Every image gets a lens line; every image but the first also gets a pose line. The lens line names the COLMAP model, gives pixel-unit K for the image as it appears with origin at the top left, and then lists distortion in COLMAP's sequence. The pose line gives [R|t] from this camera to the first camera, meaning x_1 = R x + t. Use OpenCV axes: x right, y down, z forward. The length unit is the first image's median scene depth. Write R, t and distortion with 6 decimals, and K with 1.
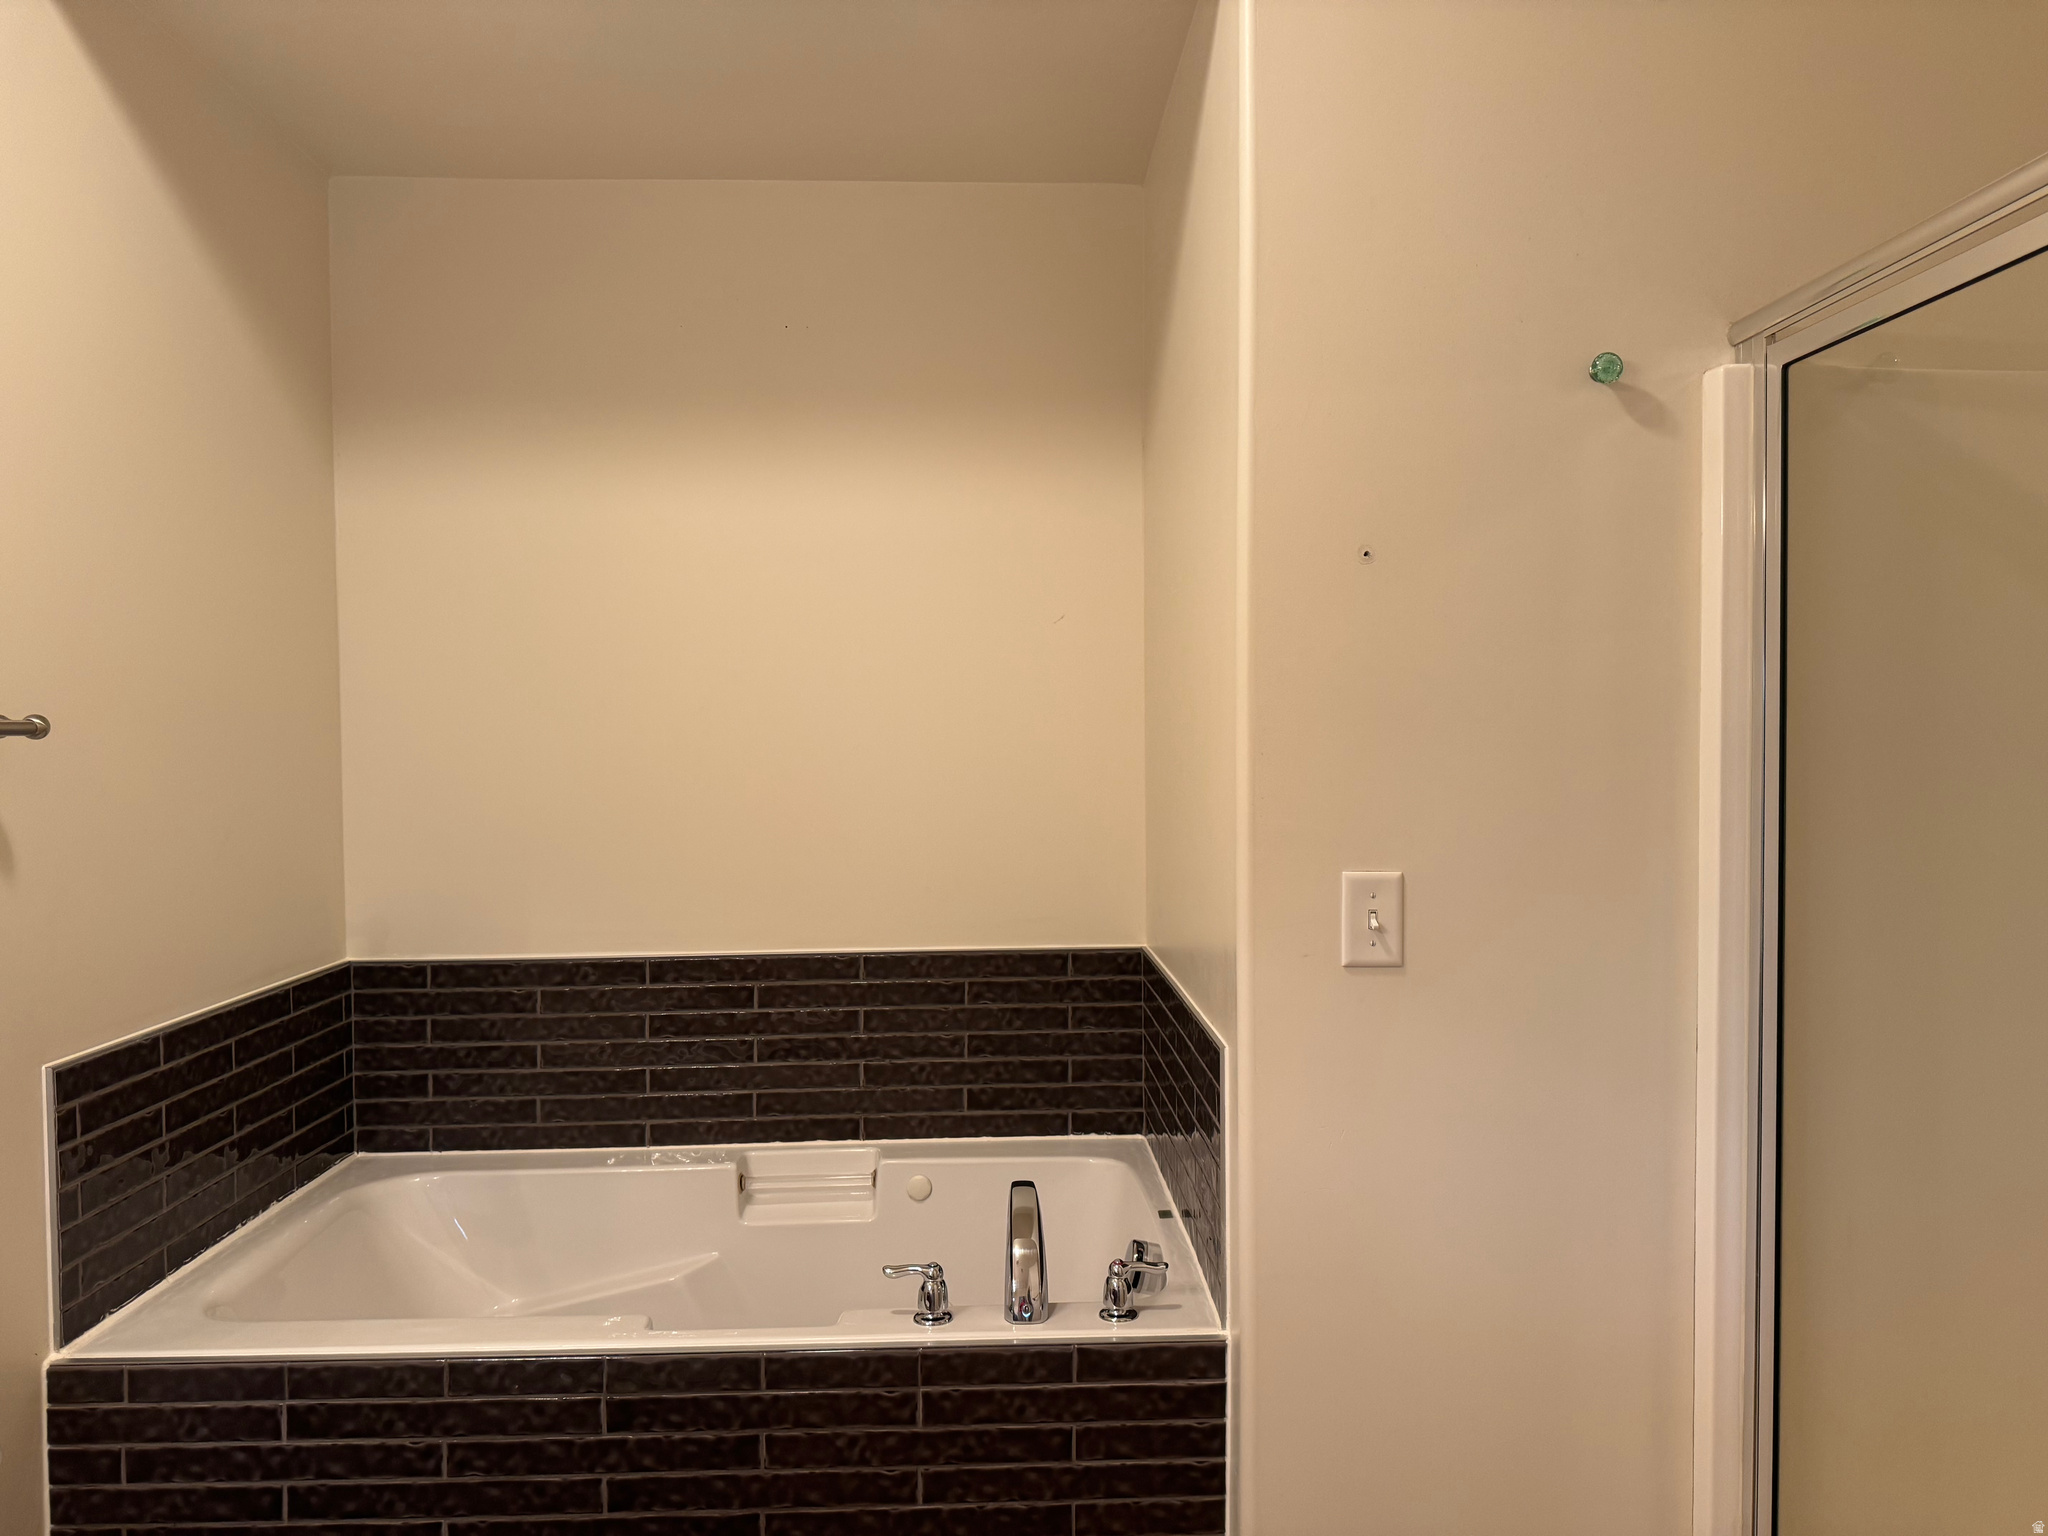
lens RADIAL K [[1464.1, 0, 1017.3], [0, 1464.1, 768.3], [0, 0, 1]] dist [-0.003415, -0.006636]
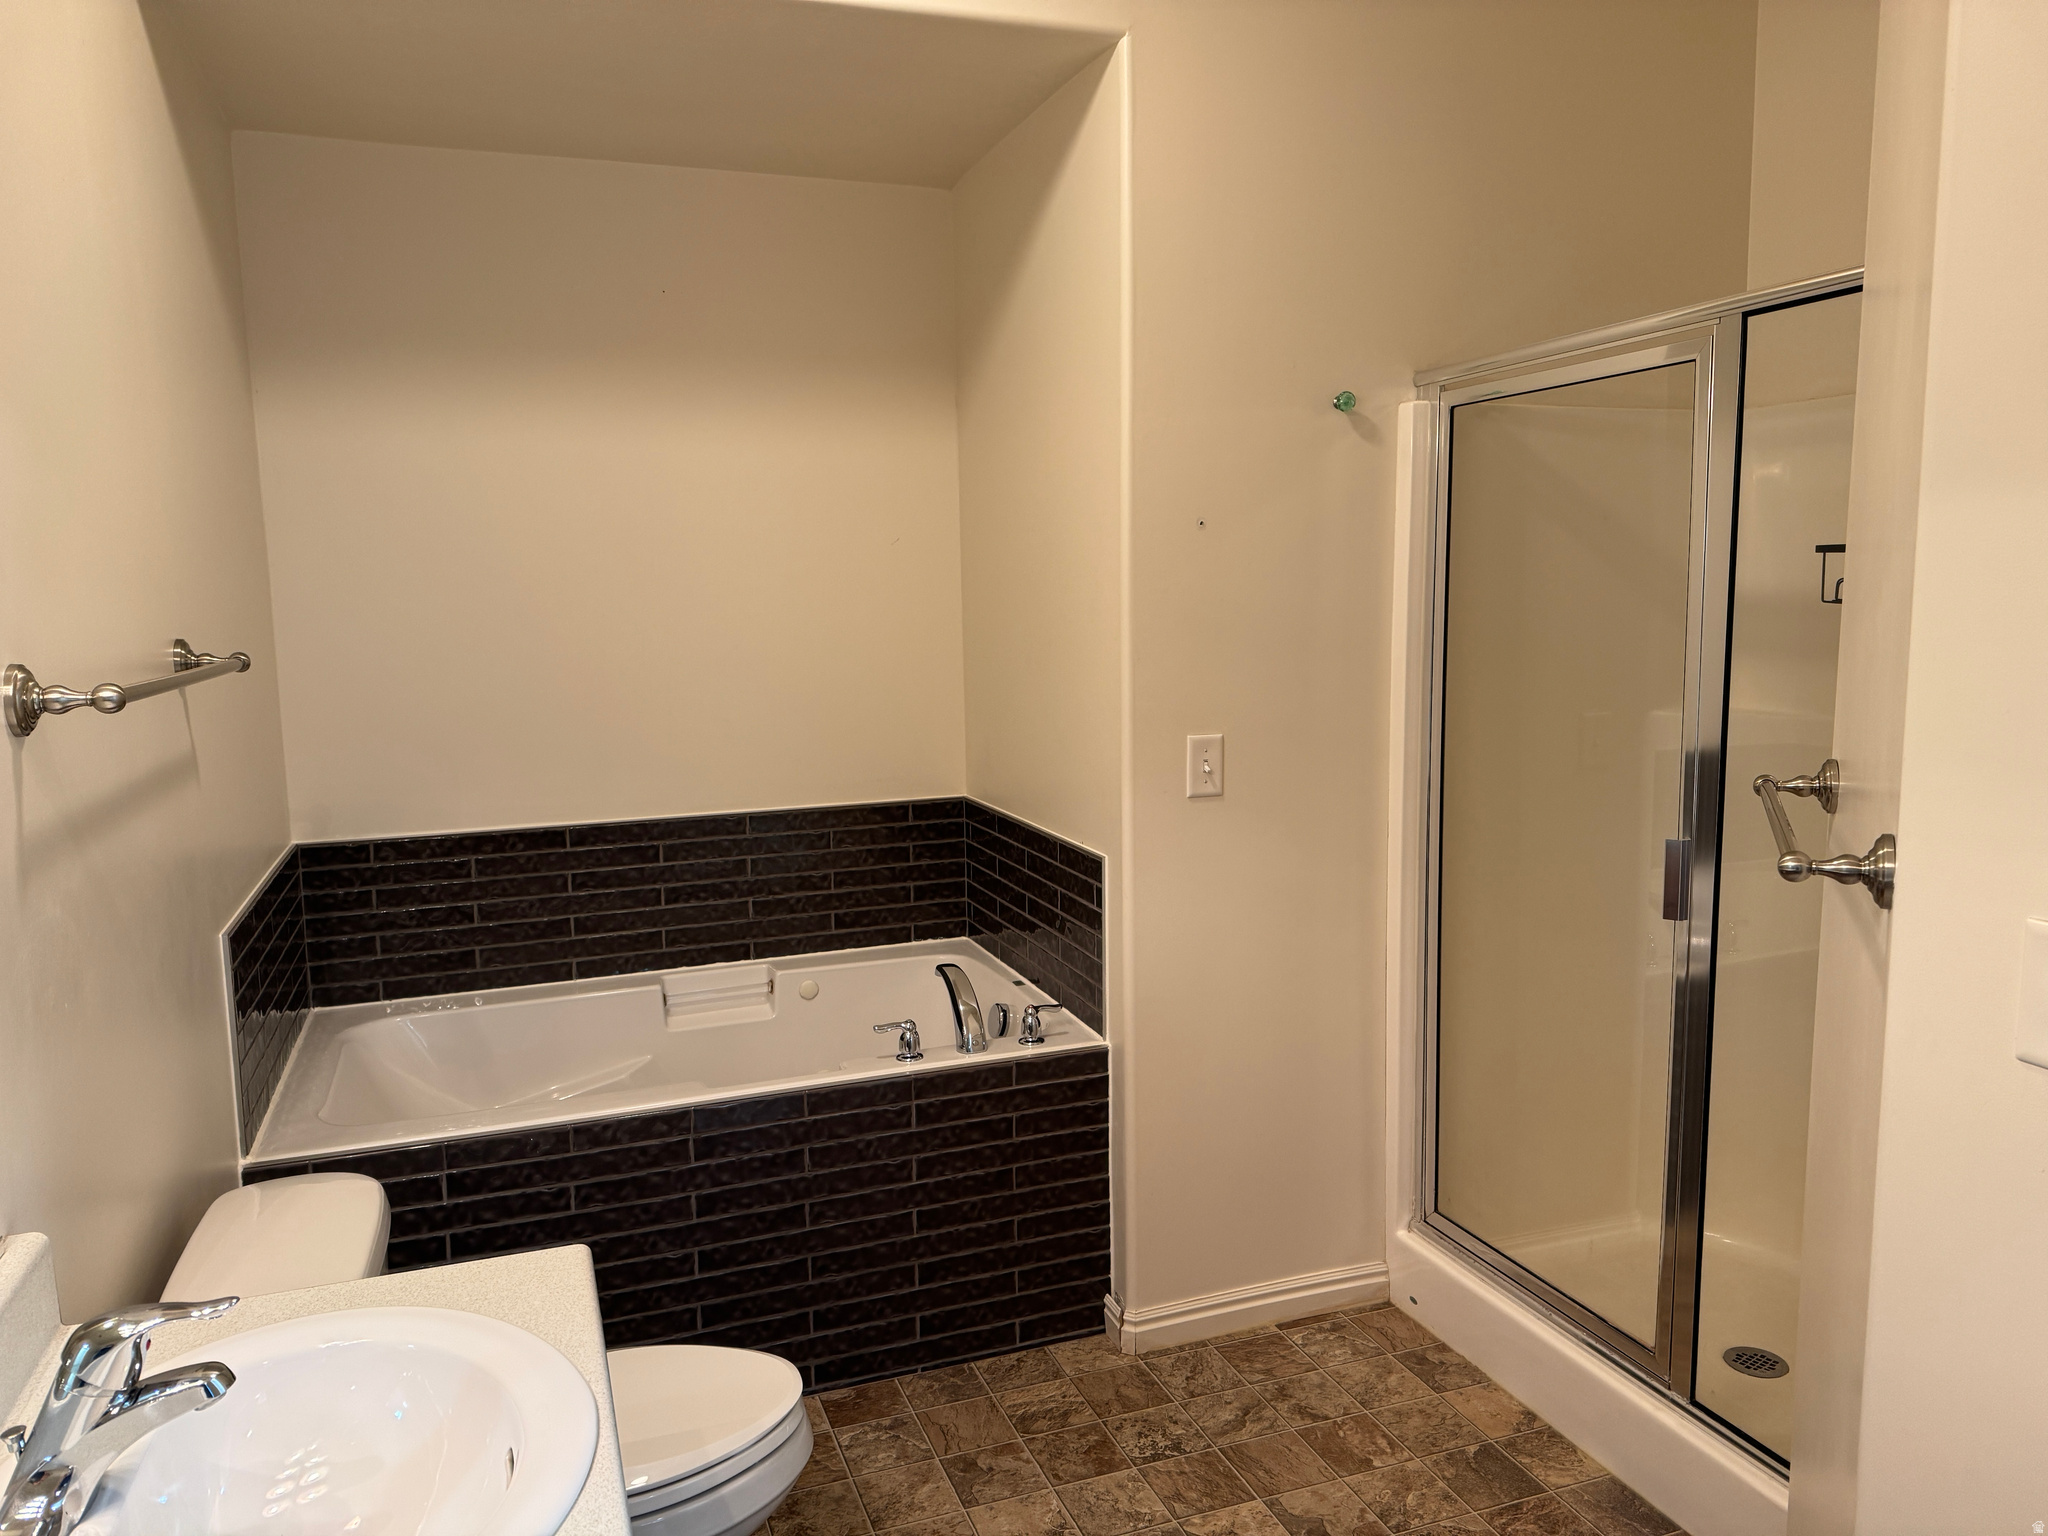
lens RADIAL K [[1433.6, 0, 1030.0], [0, 1433.6, 769.7], [0, 0, 1]] dist [0.071058, -0.095761]
pose [[0.940355, -0.040108, 0.337823, -0.302328], [0.009300, 0.995685, 0.092325, -0.023574], [-0.340069, -0.083677, 0.936670, -0.243753]]
